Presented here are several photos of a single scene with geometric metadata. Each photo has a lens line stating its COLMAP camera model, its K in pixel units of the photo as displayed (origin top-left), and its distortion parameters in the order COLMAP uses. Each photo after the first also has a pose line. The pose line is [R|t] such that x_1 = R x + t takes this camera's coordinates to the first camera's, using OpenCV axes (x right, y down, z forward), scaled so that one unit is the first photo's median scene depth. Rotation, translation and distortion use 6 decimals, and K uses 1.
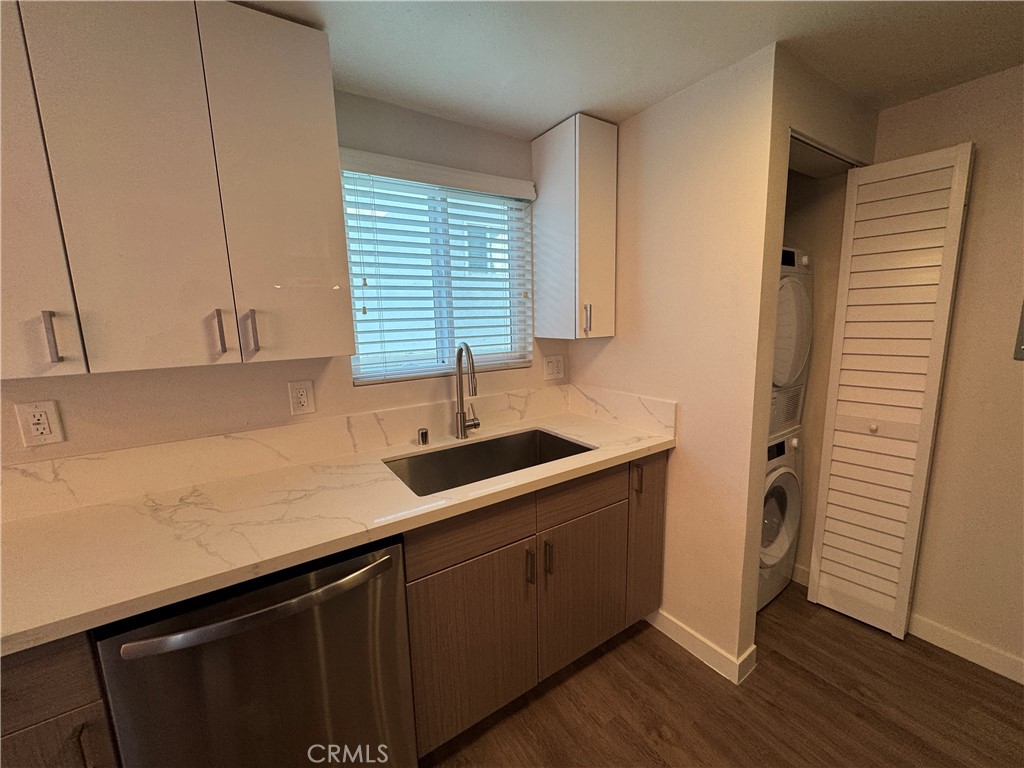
lens RADIAL K [[410.5, 0, 513.1], [0, 410.5, 381.7], [0, 0, 1]] dist [-0.000687, 0.000577]
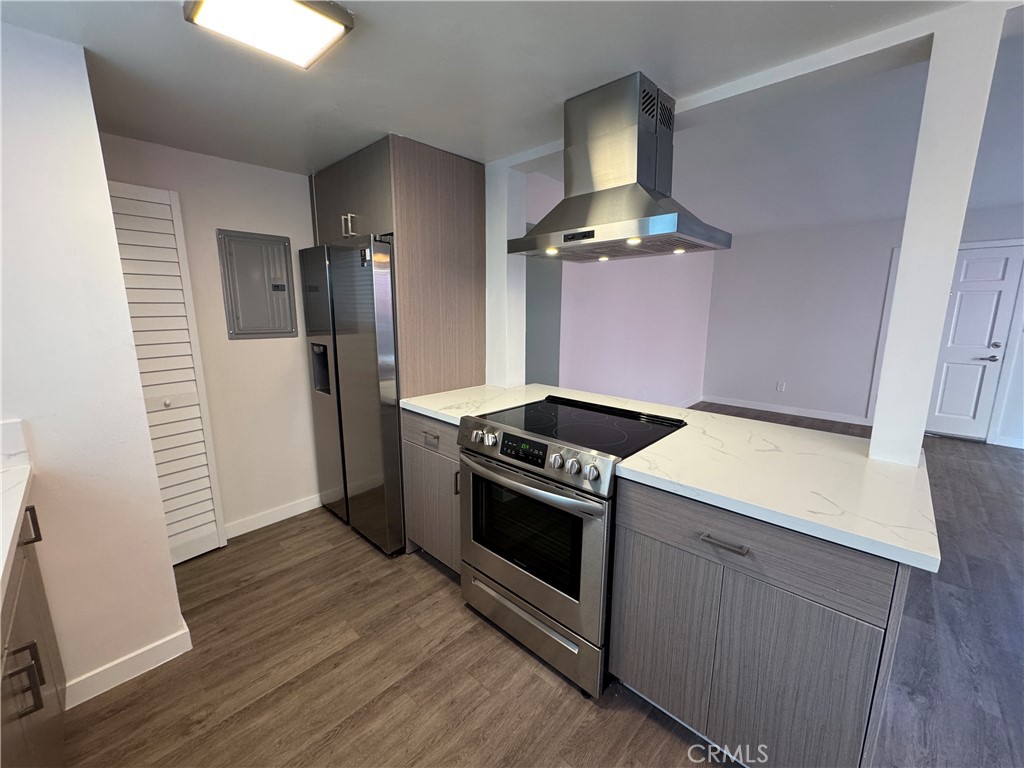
lens RADIAL K [[410.5, 0, 512.5], [0, 410.5, 381.0], [0, 0, 1]] dist [-0.000687, 0.000577]
pose [[-0.224896, -0.149719, 0.962811, -0.586058], [0.157900, 0.969464, 0.187636, -0.021775], [-0.961504, 0.194226, -0.194389, 0.251884]]
